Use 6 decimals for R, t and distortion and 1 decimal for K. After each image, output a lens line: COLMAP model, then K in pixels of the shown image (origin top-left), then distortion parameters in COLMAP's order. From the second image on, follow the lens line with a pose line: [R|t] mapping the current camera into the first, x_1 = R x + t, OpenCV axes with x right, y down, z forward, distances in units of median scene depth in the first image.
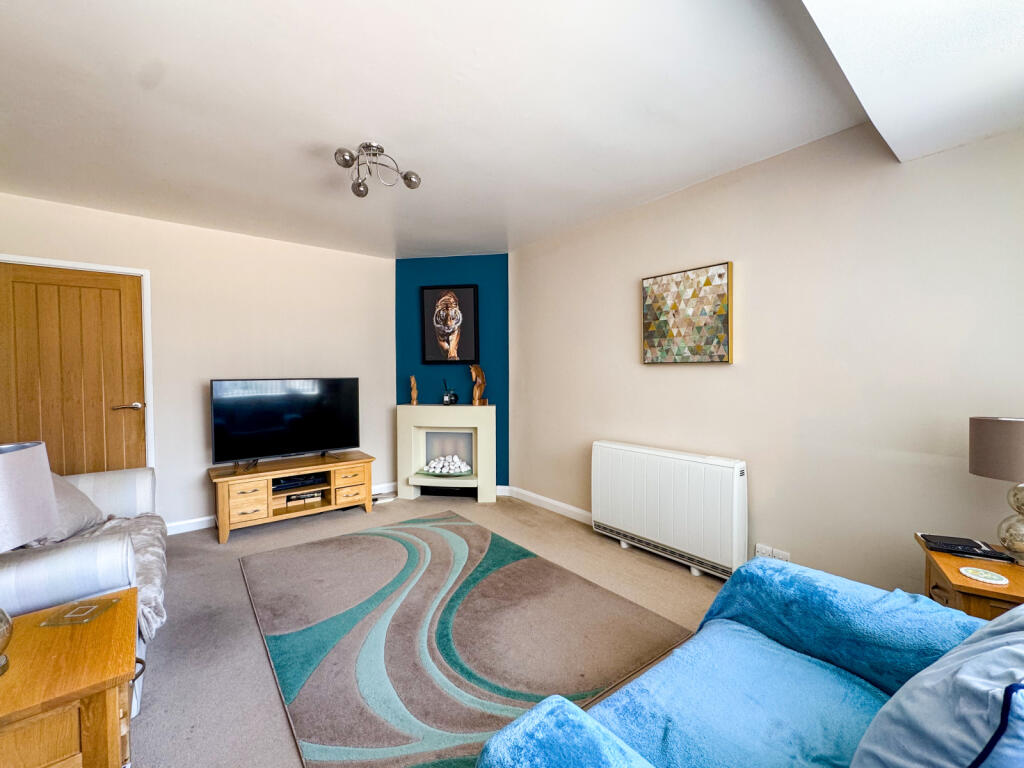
lens RADIAL K [[414.8, 0, 508.5], [0, 414.8, 386.6], [0, 0, 1]] dist [0.000215, -0.000495]
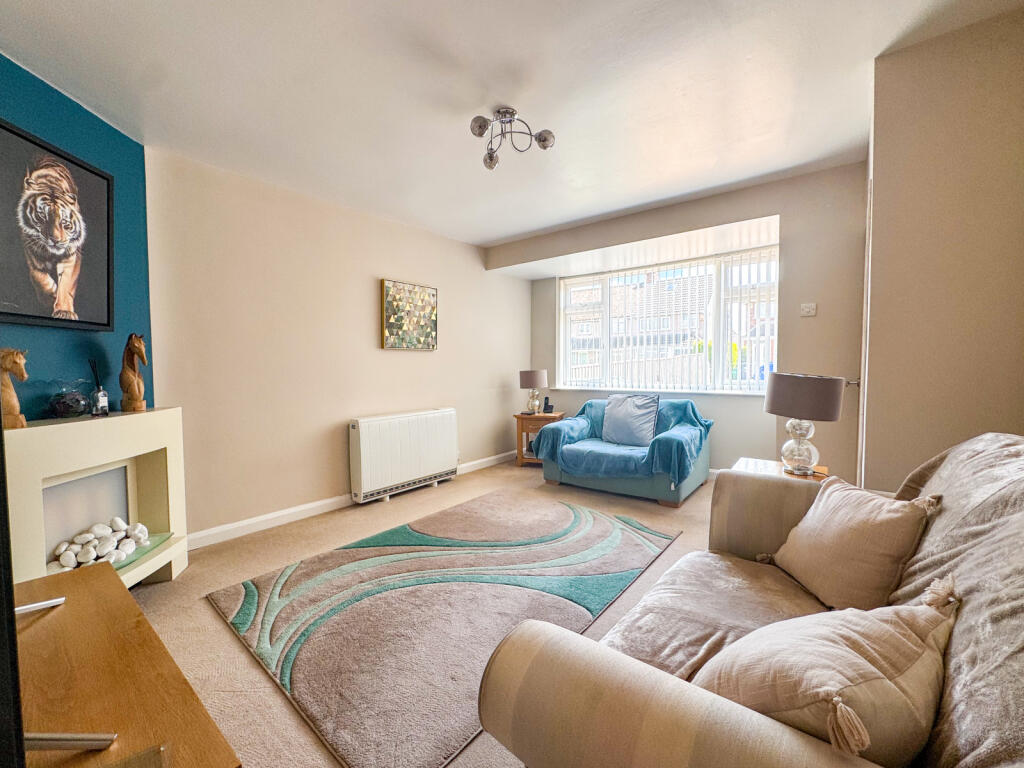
lens RADIAL K [[414.8, 0, 508.6], [0, 414.8, 379.4], [0, 0, 1]] dist [0.000215, -0.000495]
pose [[-0.203162, -0.029064, 0.978714, -0.679300], [0.043988, 0.998279, 0.038776, 0.005597], [-0.978157, 0.050929, -0.201534, 0.629884]]
